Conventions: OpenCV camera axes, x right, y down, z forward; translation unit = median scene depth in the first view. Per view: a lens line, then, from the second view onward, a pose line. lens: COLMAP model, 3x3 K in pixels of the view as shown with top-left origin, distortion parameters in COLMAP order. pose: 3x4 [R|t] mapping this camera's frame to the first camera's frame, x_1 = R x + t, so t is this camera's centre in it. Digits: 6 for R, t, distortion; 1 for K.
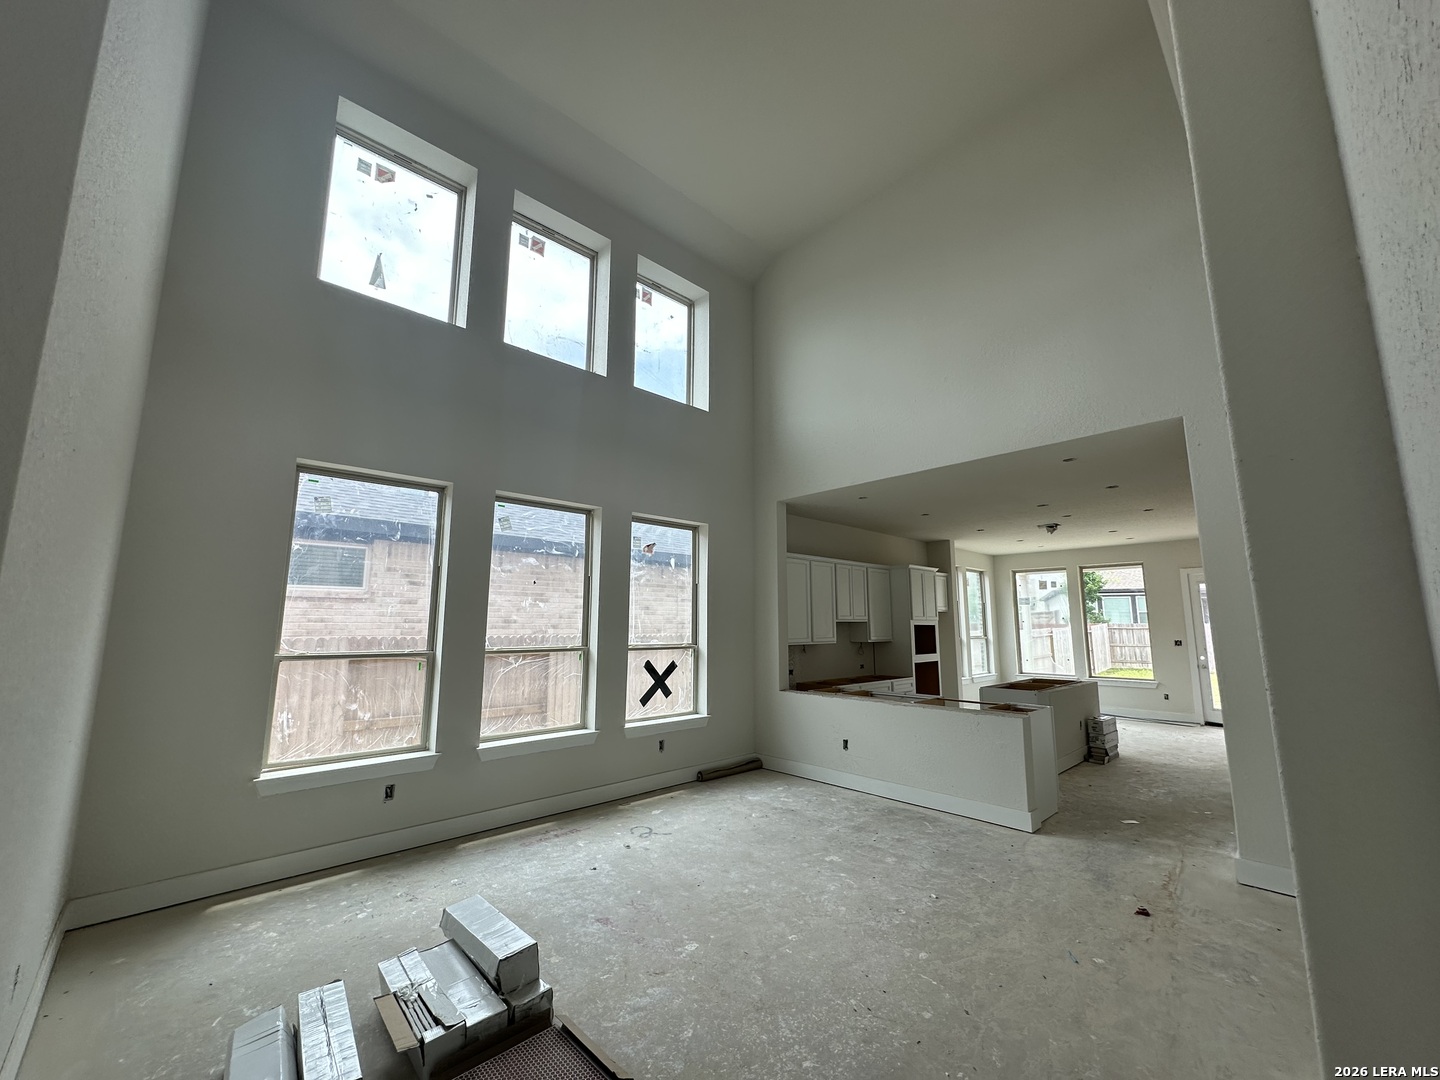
lens RADIAL K [[574.9, 0, 716.9], [0, 574.9, 540.1], [0, 0, 1]] dist [-0.004223, -0.000036]
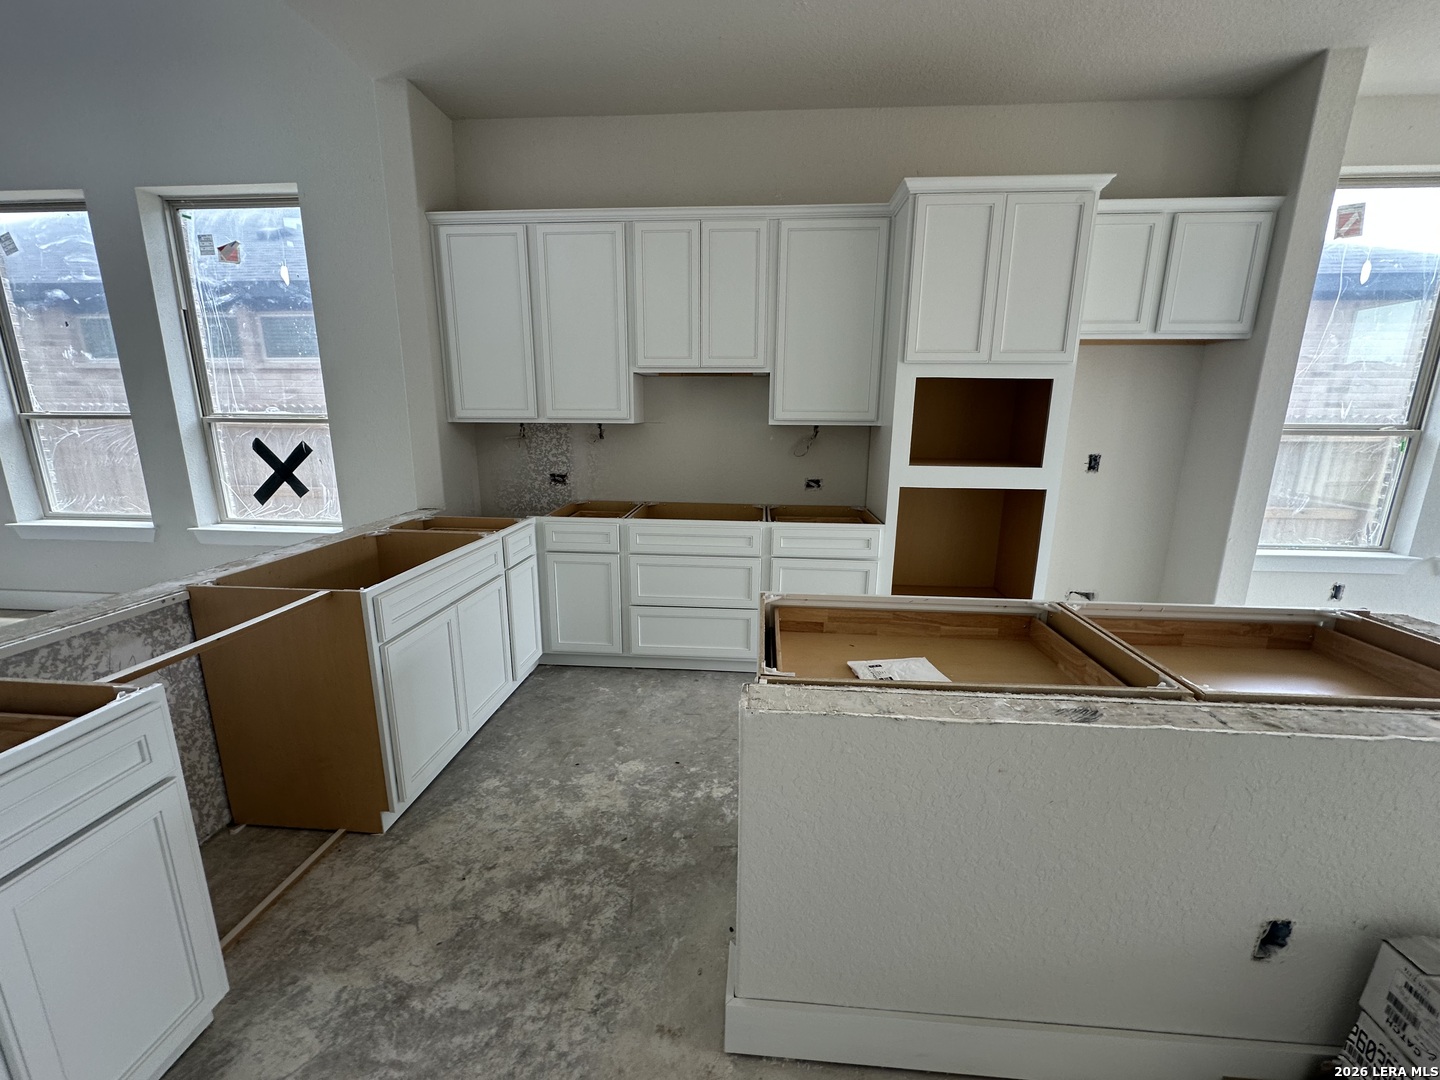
lens RADIAL K [[574.9, 0, 716.9], [0, 574.9, 540.1], [0, 0, 1]] dist [-0.004223, -0.000036]
pose [[0.679287, 0.163285, -0.715477, 0.710771], [0.100577, 0.945020, 0.311161, 0.164268], [0.726948, -0.283328, 0.625517, 0.919191]]
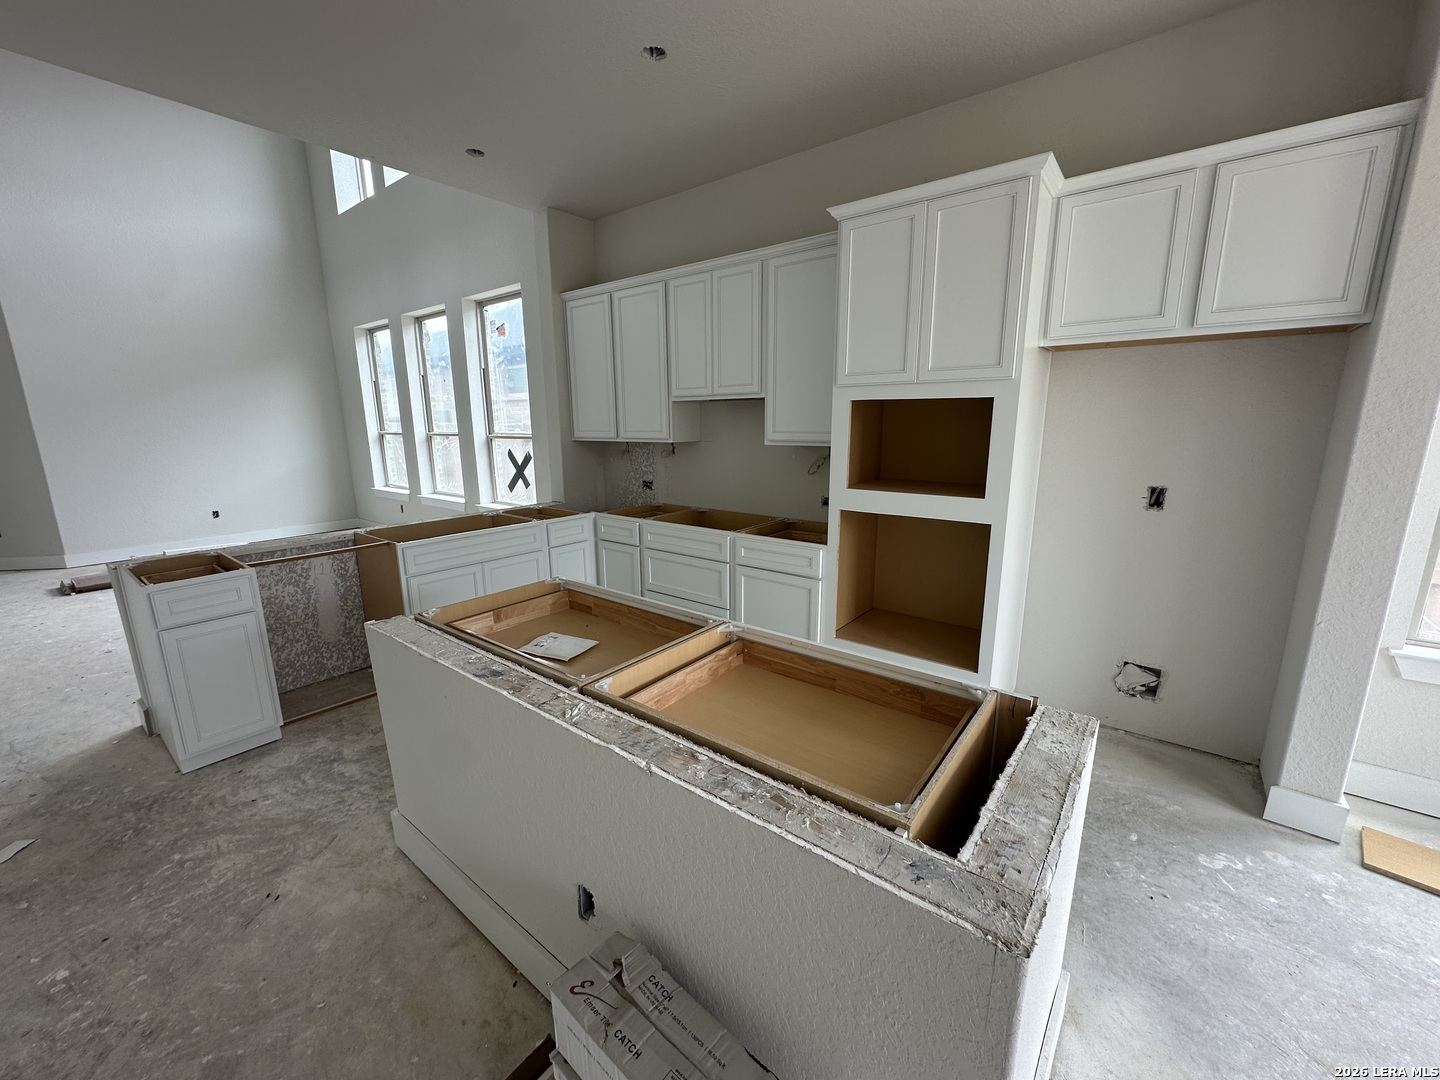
lens RADIAL K [[574.9, 0, 716.9], [0, 574.9, 540.1], [0, 0, 1]] dist [-0.004223, -0.000036]
pose [[0.149813, 0.202045, -0.967850, 0.917488], [0.154060, 0.962171, 0.224706, 0.188374], [0.976638, -0.182771, 0.113019, 1.185261]]
